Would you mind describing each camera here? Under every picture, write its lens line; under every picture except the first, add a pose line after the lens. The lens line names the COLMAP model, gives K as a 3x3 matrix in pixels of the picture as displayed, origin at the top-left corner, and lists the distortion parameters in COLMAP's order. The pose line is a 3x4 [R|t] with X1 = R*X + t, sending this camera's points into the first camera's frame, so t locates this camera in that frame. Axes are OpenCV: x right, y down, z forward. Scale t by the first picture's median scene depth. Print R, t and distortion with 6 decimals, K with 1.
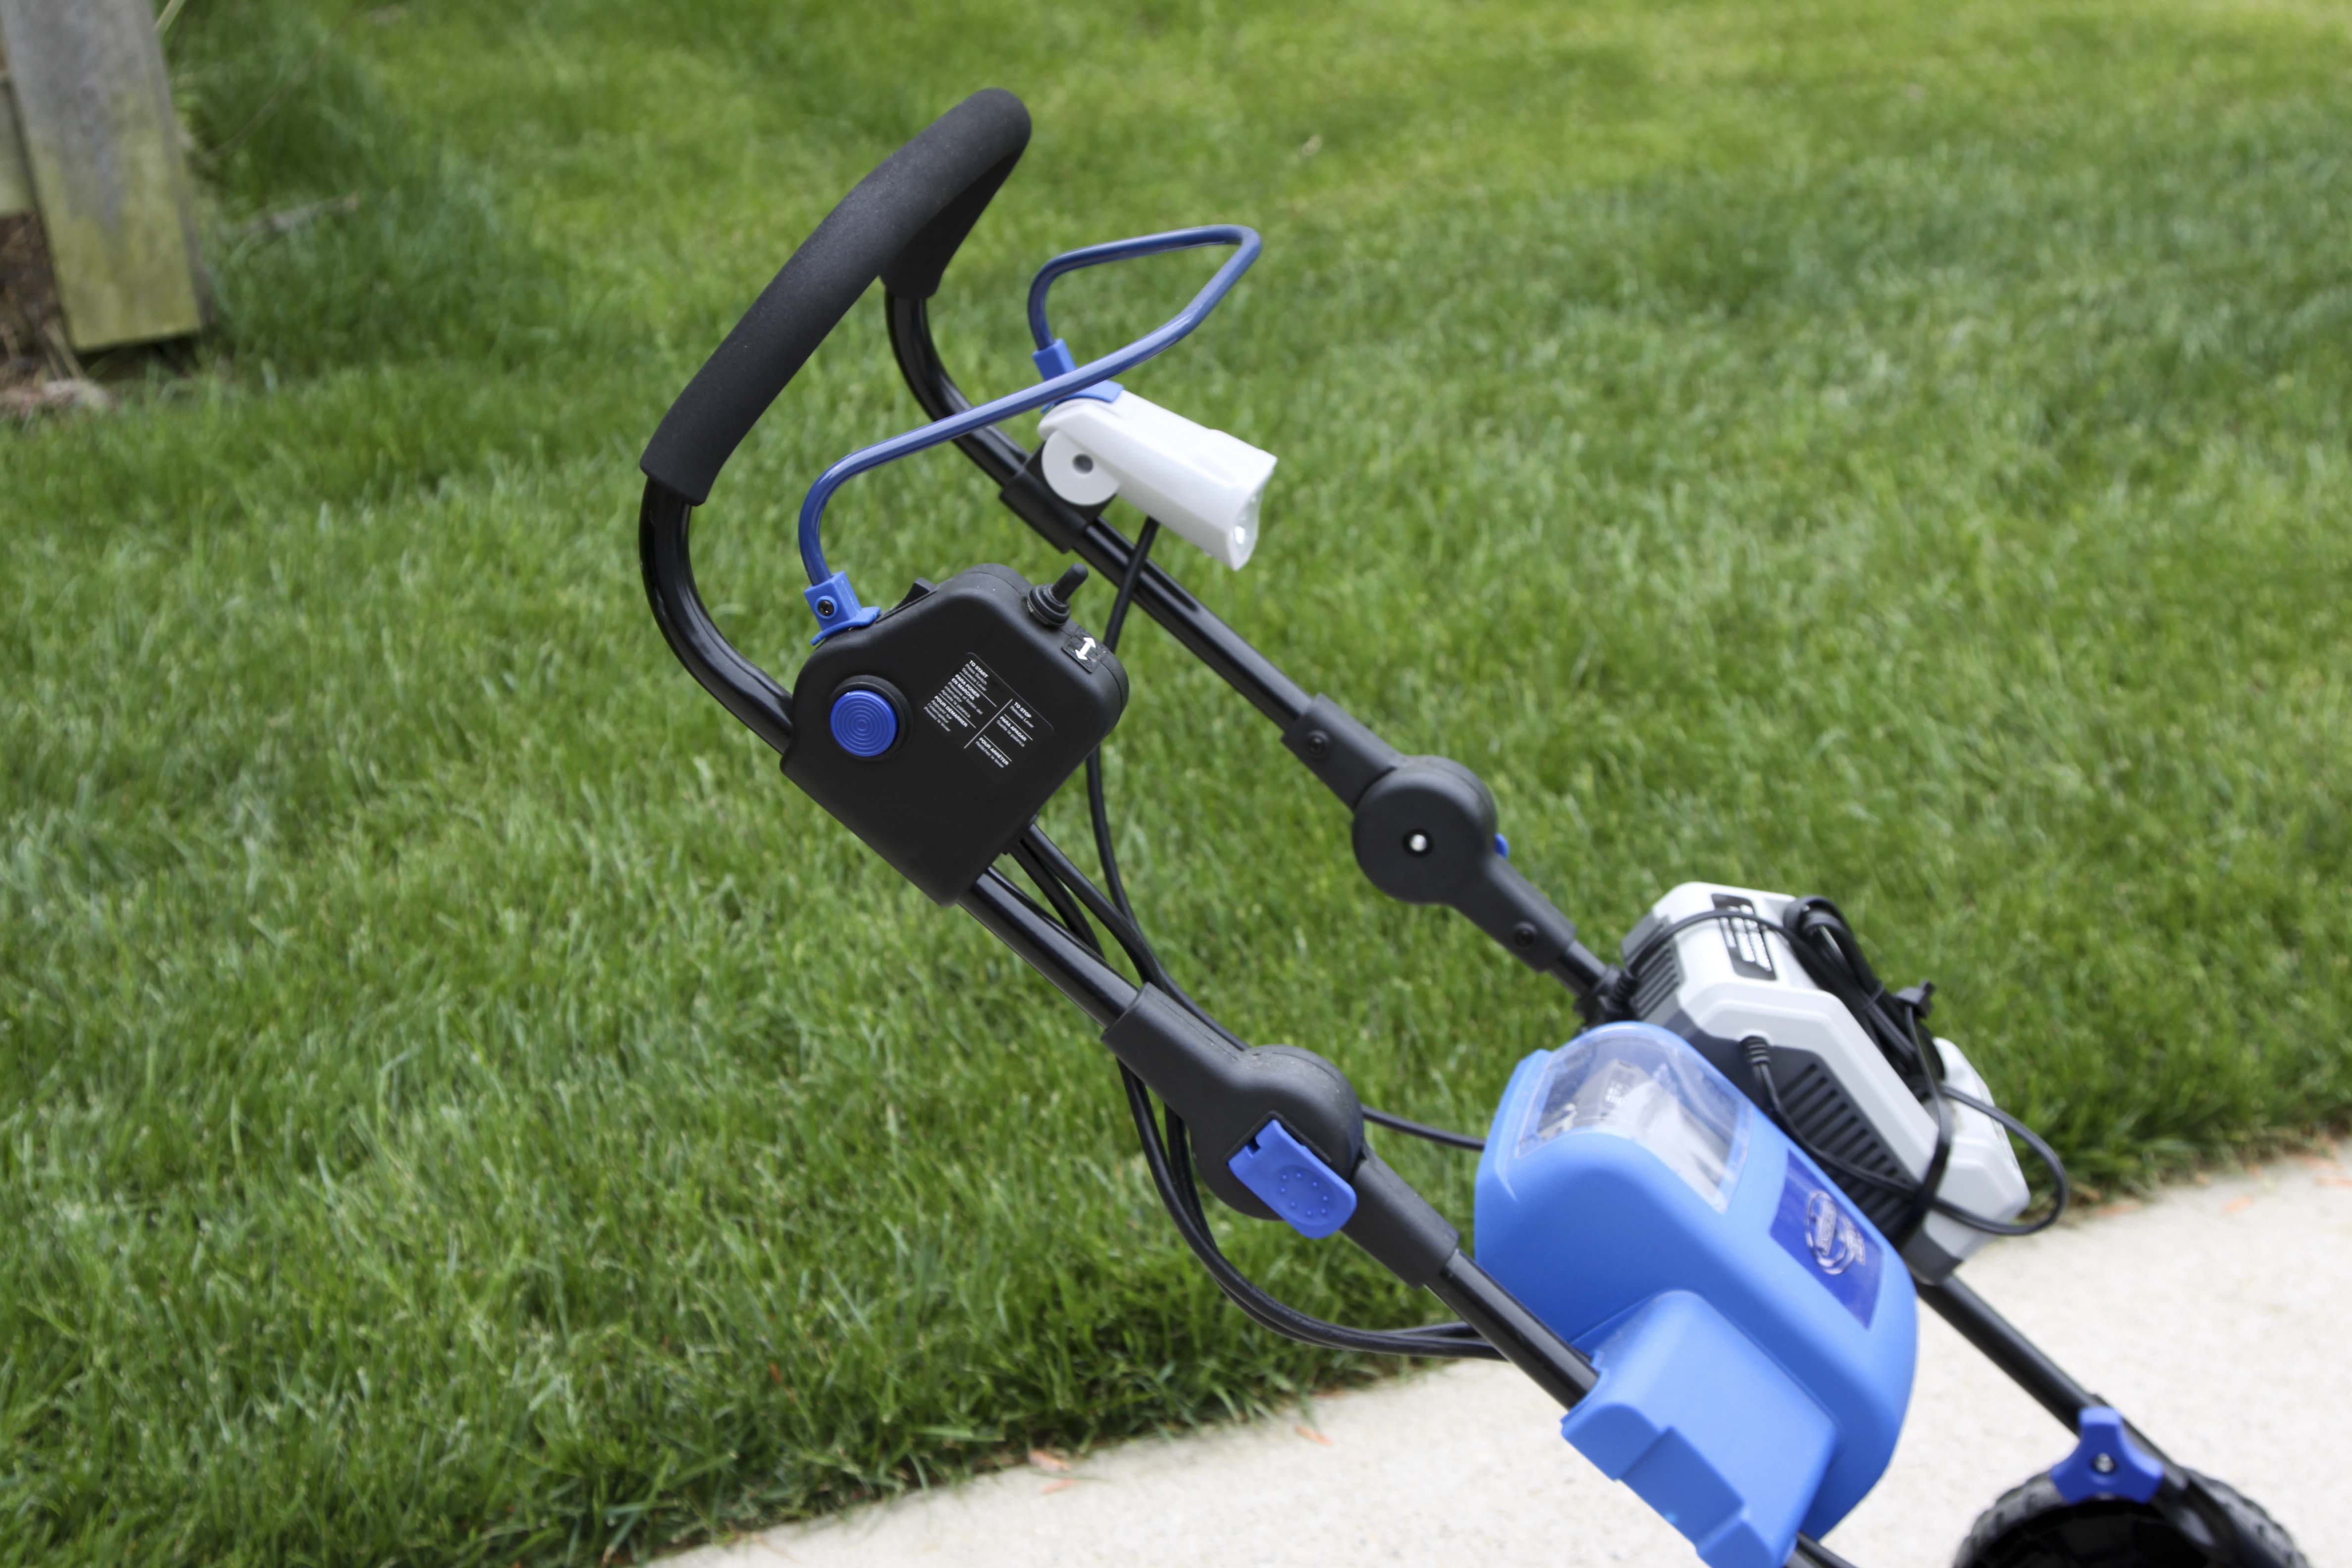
lens RADIAL K [[4100.7, 0, 1212.1], [0, 4100.7, 803.5], [0, 0, 1]] dist [0.041193, 0.000000]
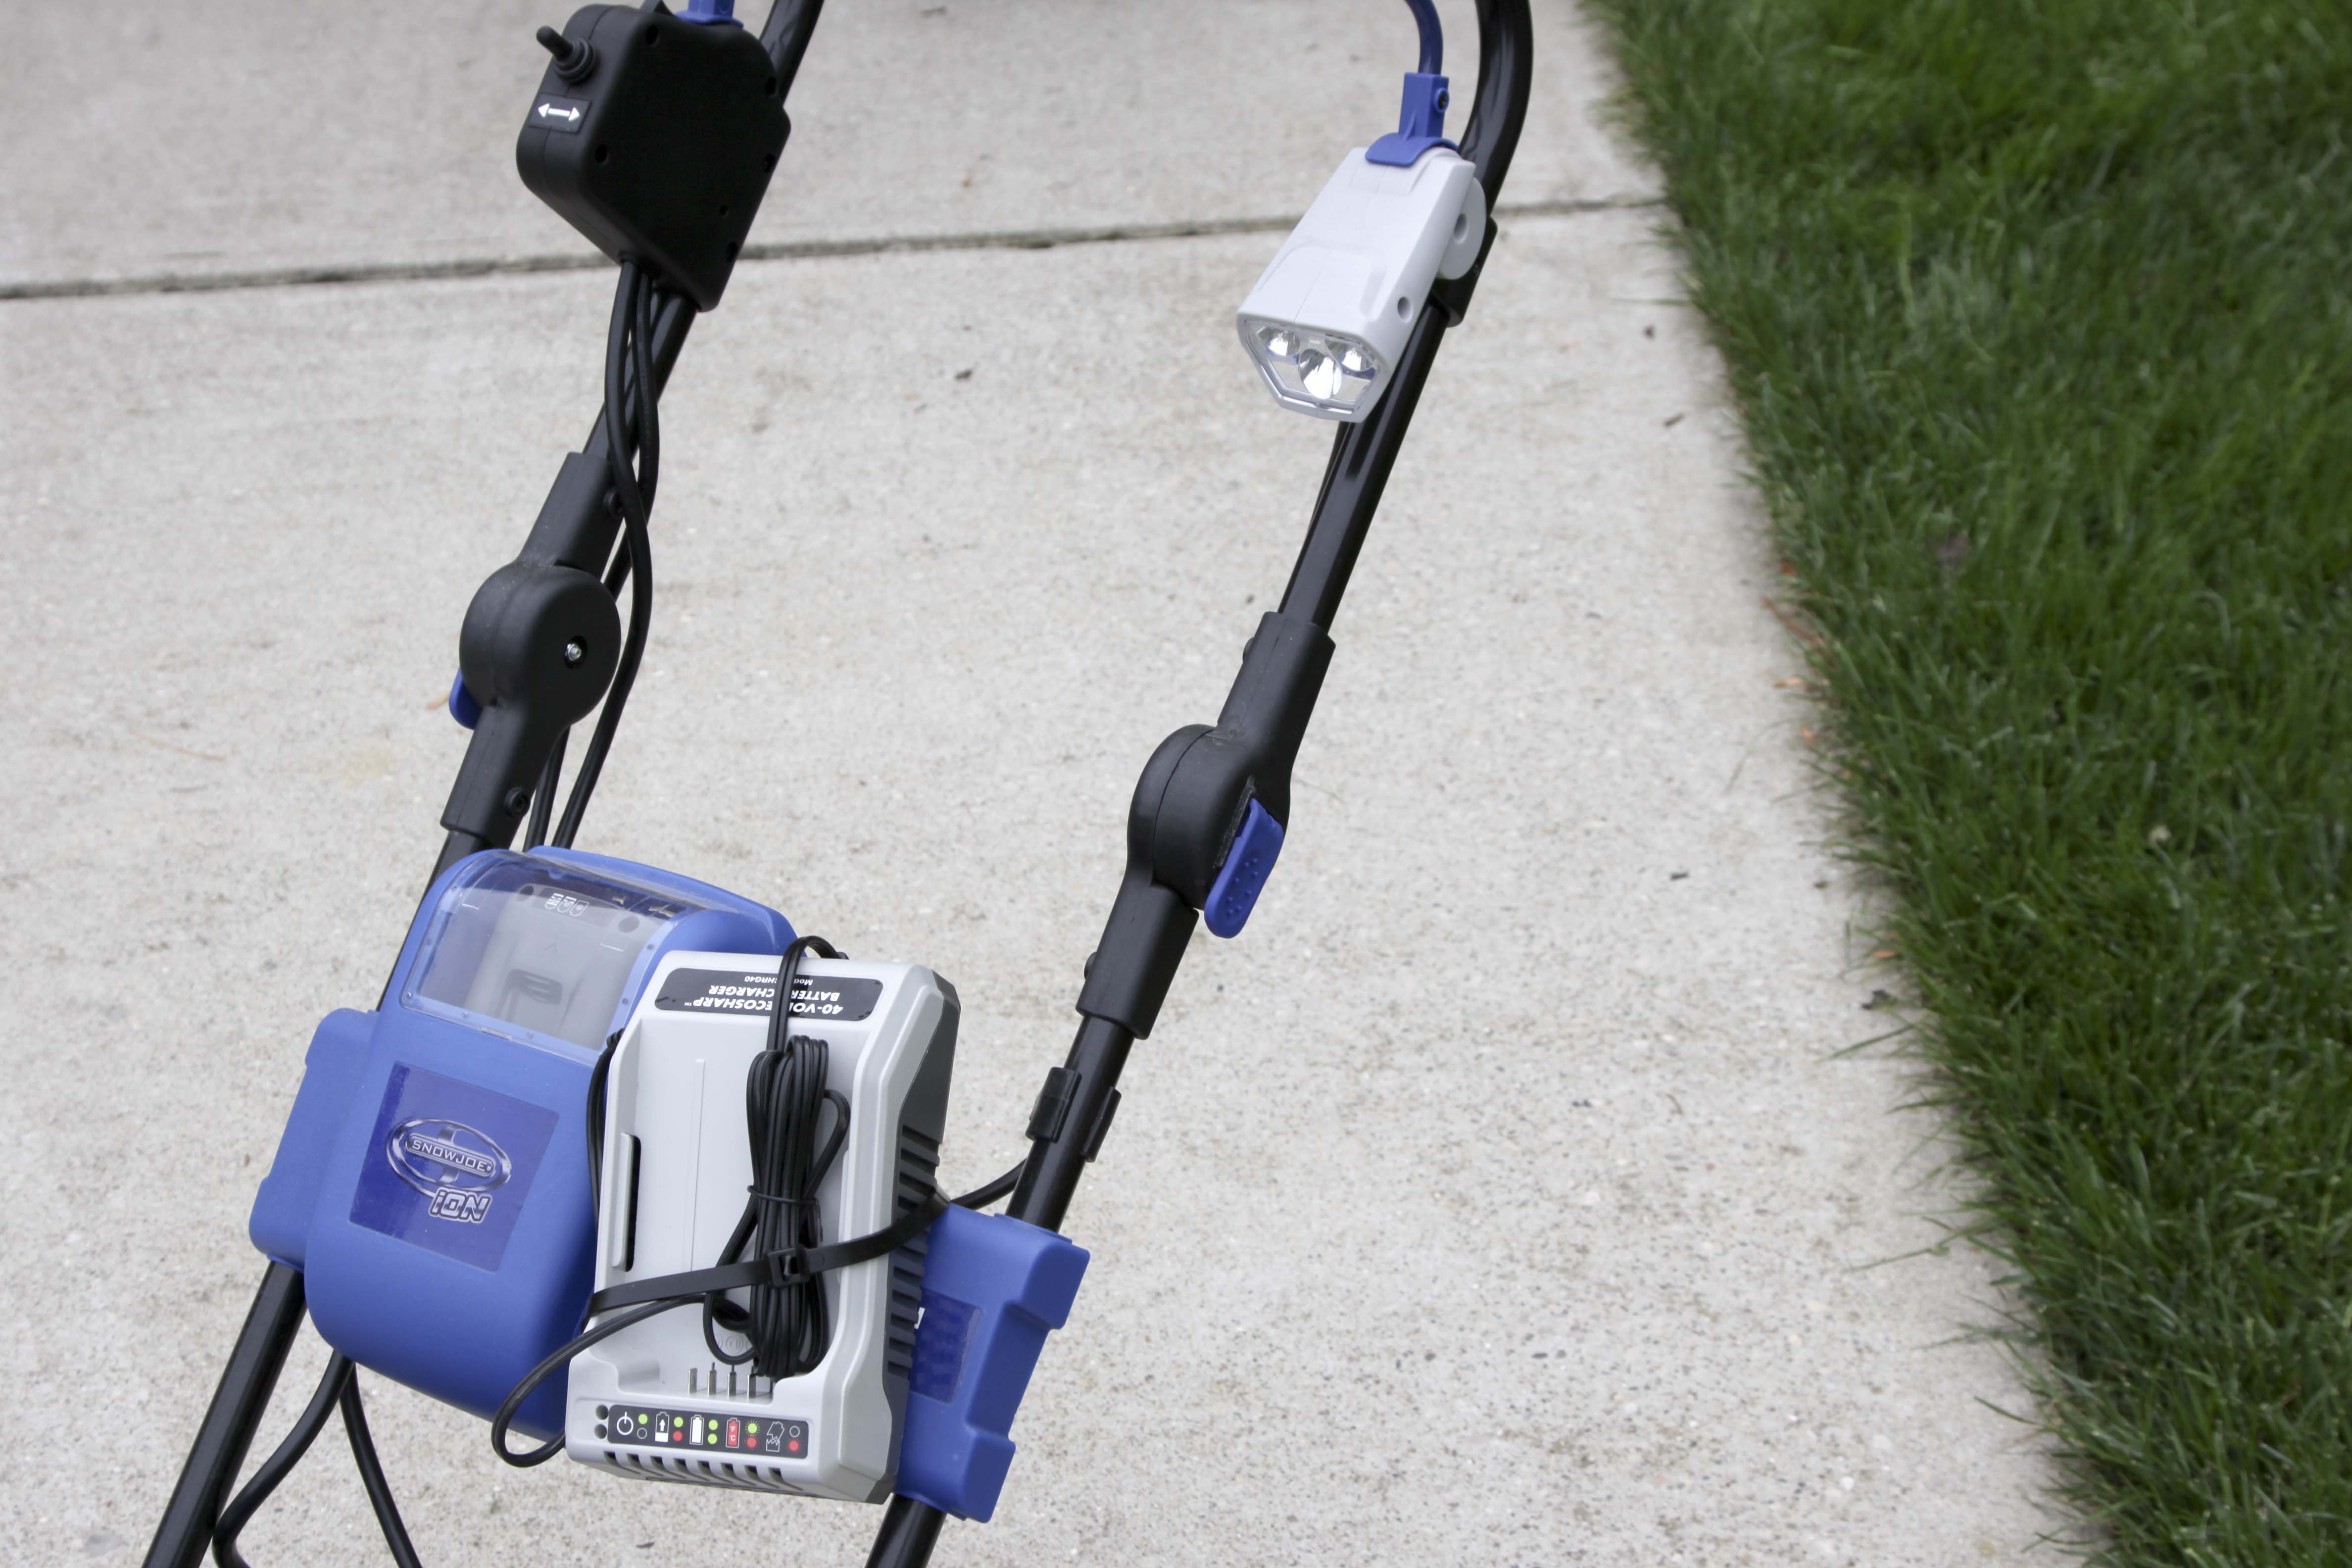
lens RADIAL K [[4100.7, 0, 1213.6], [0, 4100.7, 771.5], [0, 0, 1]] dist [0.041193, 0.000000]
pose [[-0.322388, 0.527673, -0.785893, 0.657035], [-0.267038, 0.745805, 0.610300, -0.475283], [0.908161, 0.406616, -0.099530, 1.059987]]
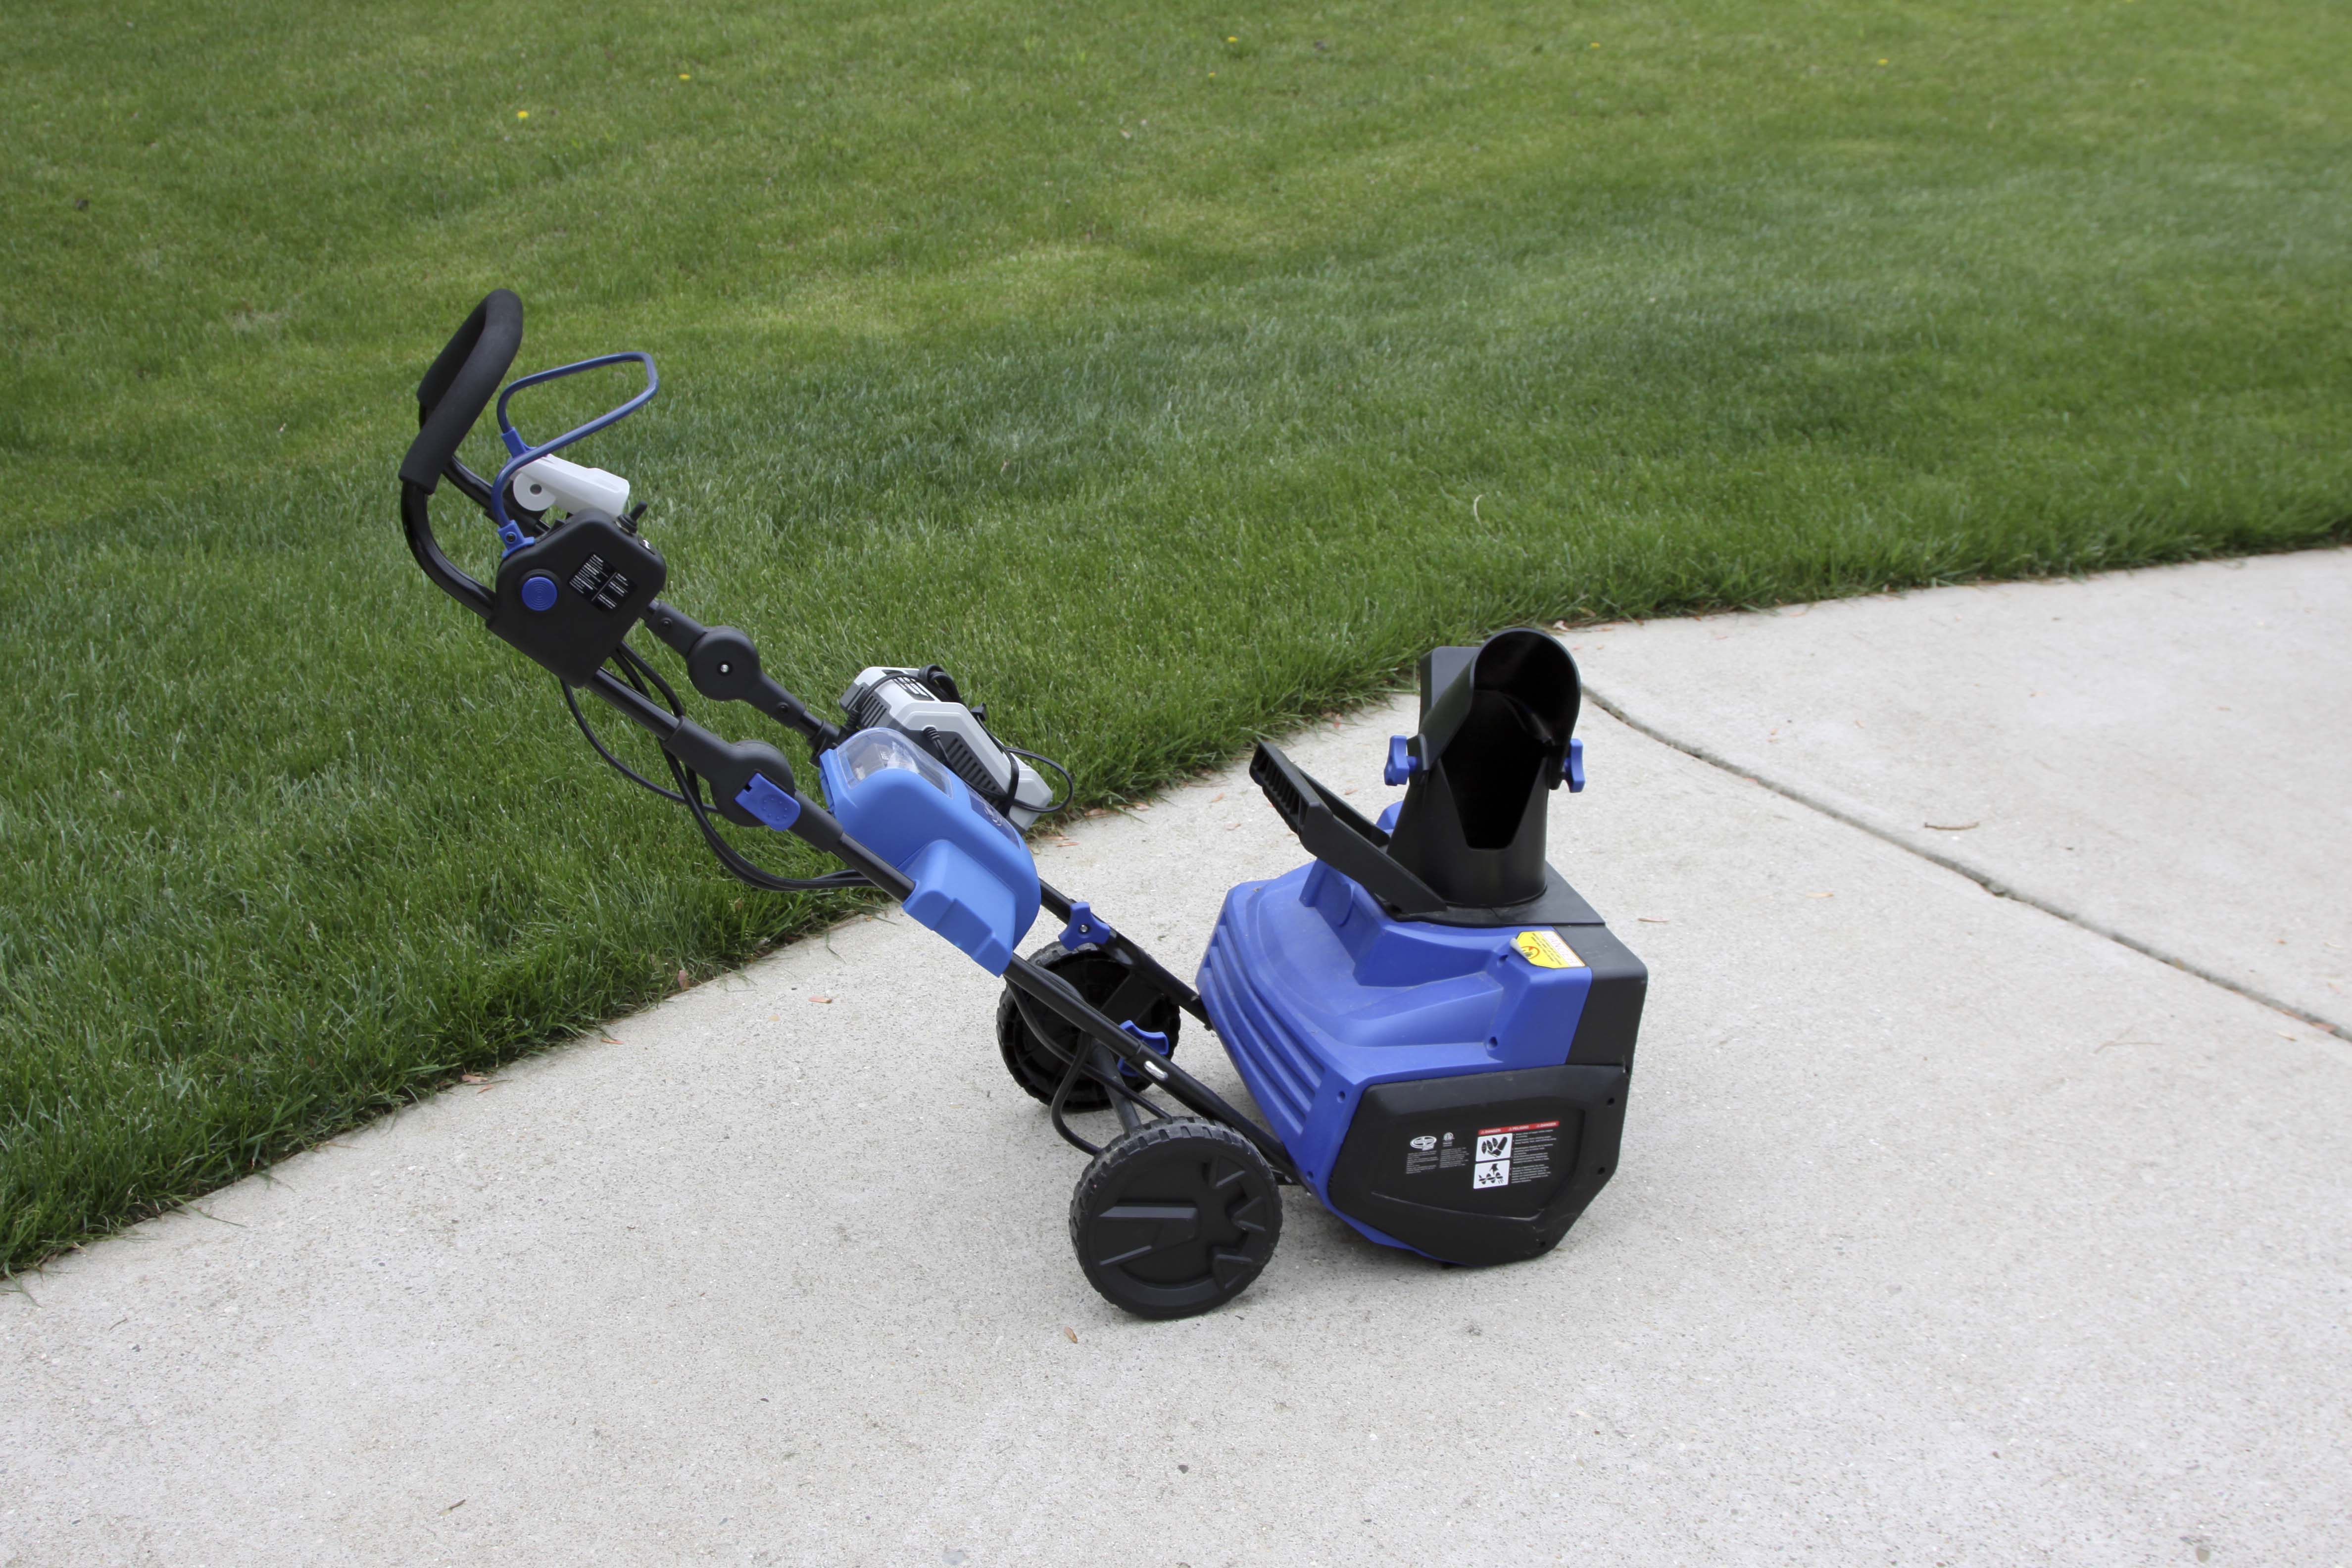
lens RADIAL K [[2469.0, 0, 1182.3], [0, 2469.0, 792.9], [0, 0, 1]] dist [-0.120238, 0.000000]
pose [[0.888667, -0.132575, 0.438970, -0.272011], [0.143147, 0.989660, 0.009100, 0.086925], [-0.435637, 0.054750, 0.898456, -0.142136]]
